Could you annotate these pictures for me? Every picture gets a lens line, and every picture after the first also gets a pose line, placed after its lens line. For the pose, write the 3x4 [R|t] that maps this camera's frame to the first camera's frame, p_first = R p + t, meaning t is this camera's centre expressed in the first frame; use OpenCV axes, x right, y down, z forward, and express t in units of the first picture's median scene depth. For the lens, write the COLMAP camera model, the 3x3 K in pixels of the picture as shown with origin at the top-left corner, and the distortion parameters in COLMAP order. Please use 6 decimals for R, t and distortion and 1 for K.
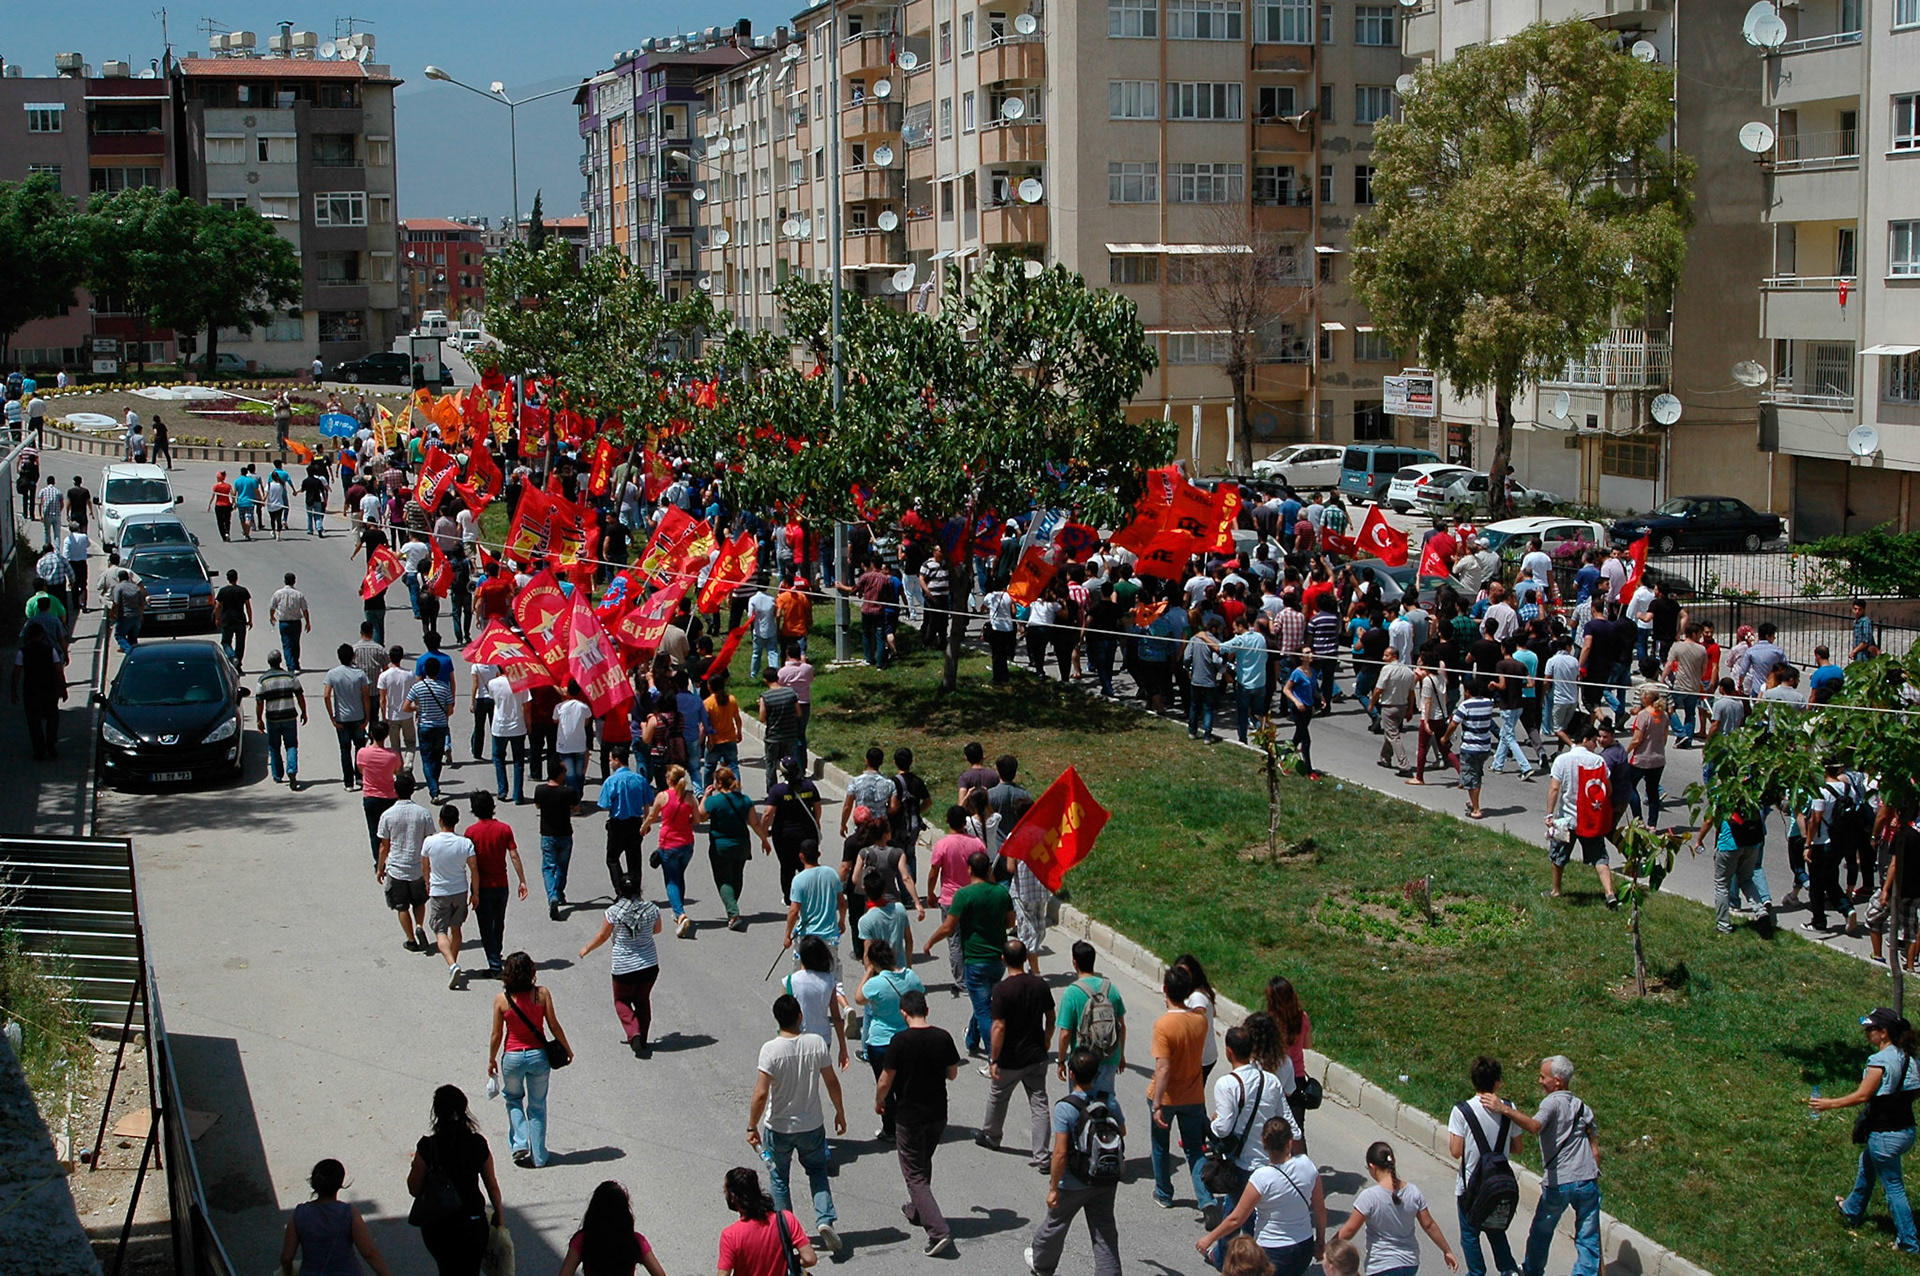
lens RADIAL K [[2809.7, 0, 960.0], [0, 2809.7, 638.0], [0, 0, 1]] dist [-0.091837, 0.017707]
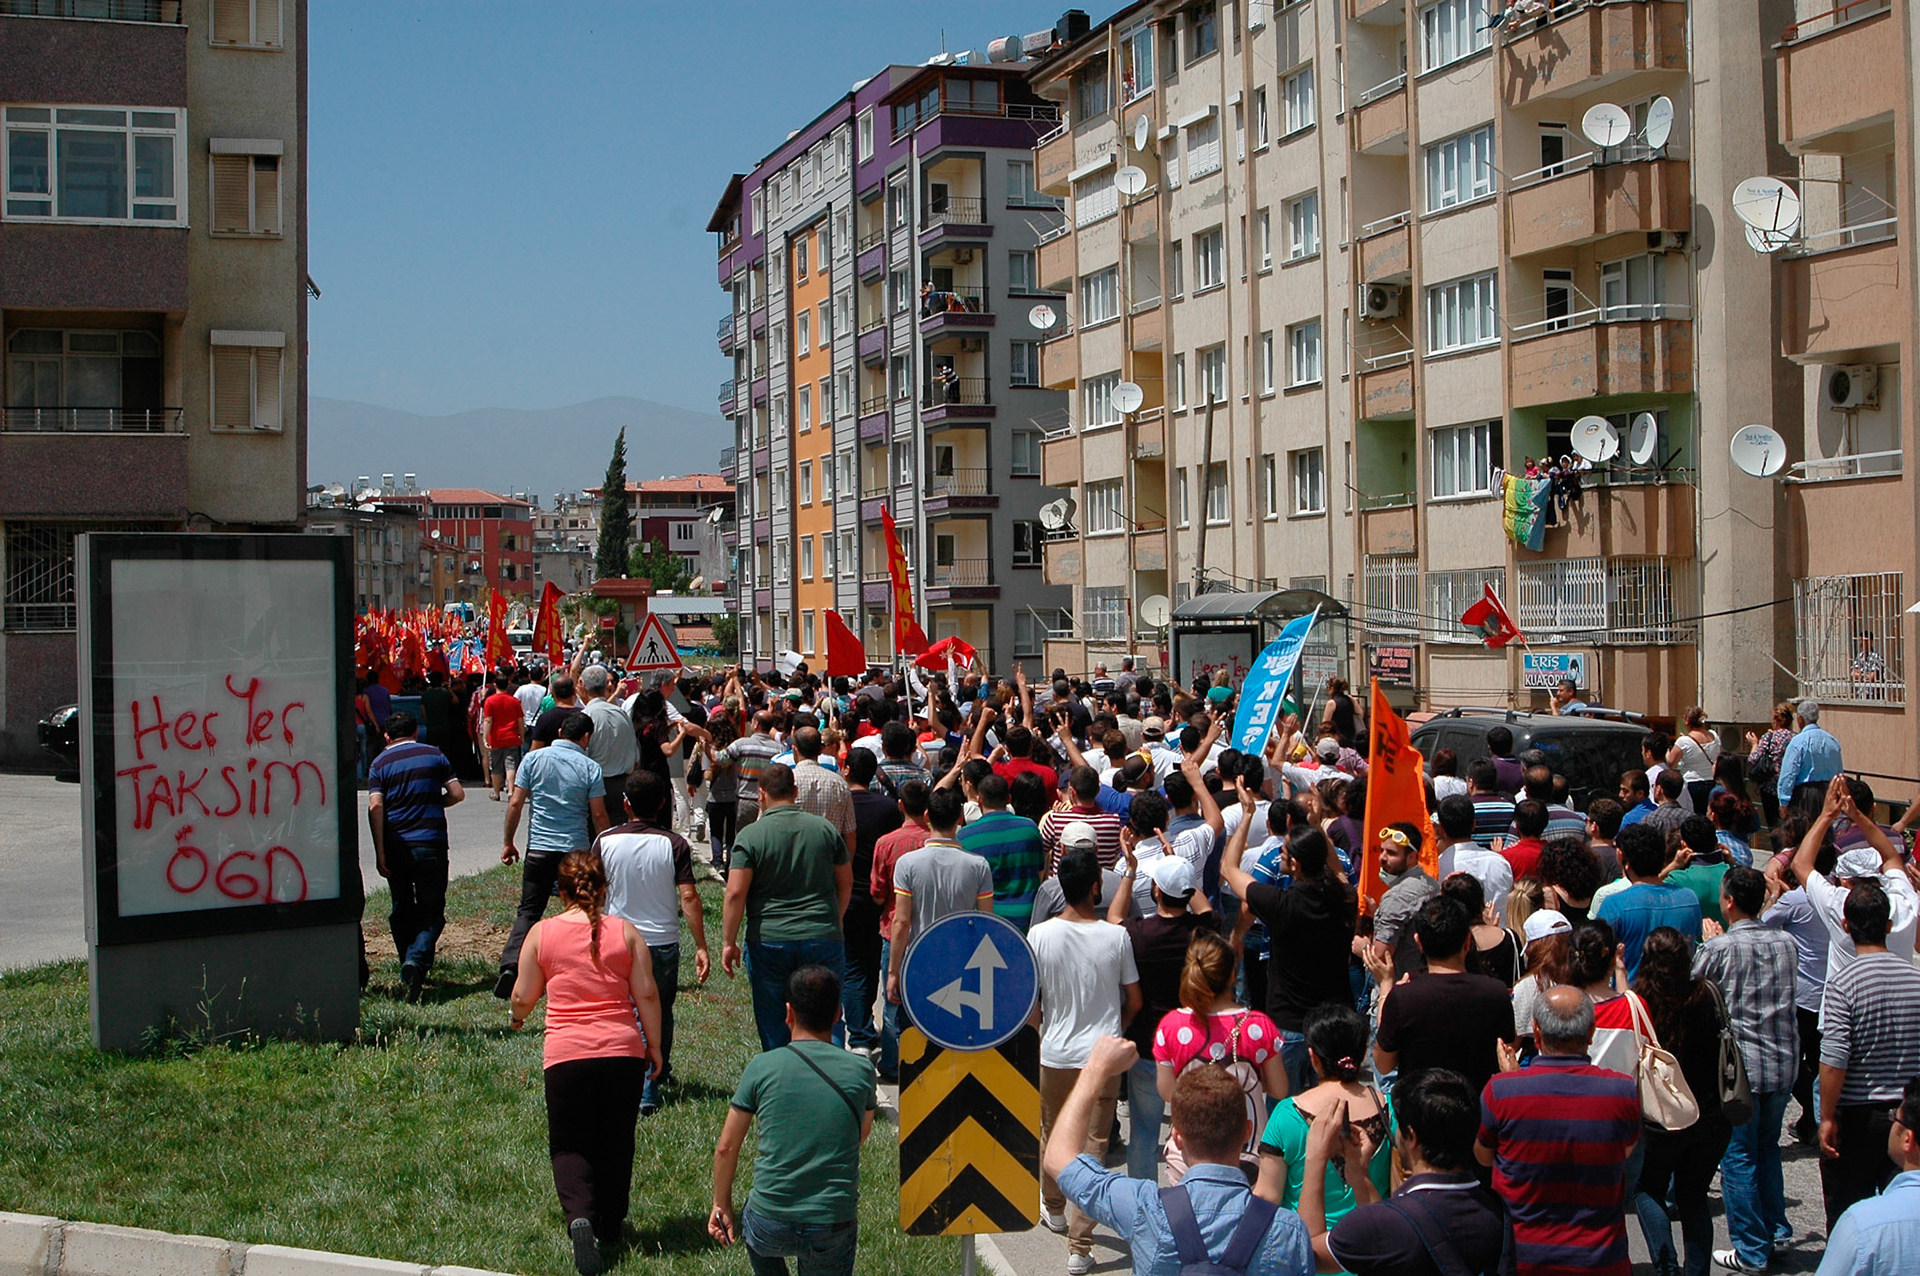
lens RADIAL K [[2802.2, 0, 1021.1], [0, 2802.2, 662.3], [0, 0, 1]] dist [-0.097080, 0.023605]
pose [[0.999959, 0.001043, 0.009027, -0.088851], [-0.000104, 0.994634, -0.103460, -0.050476], [-0.009086, 0.103455, 0.994593, 0.495320]]
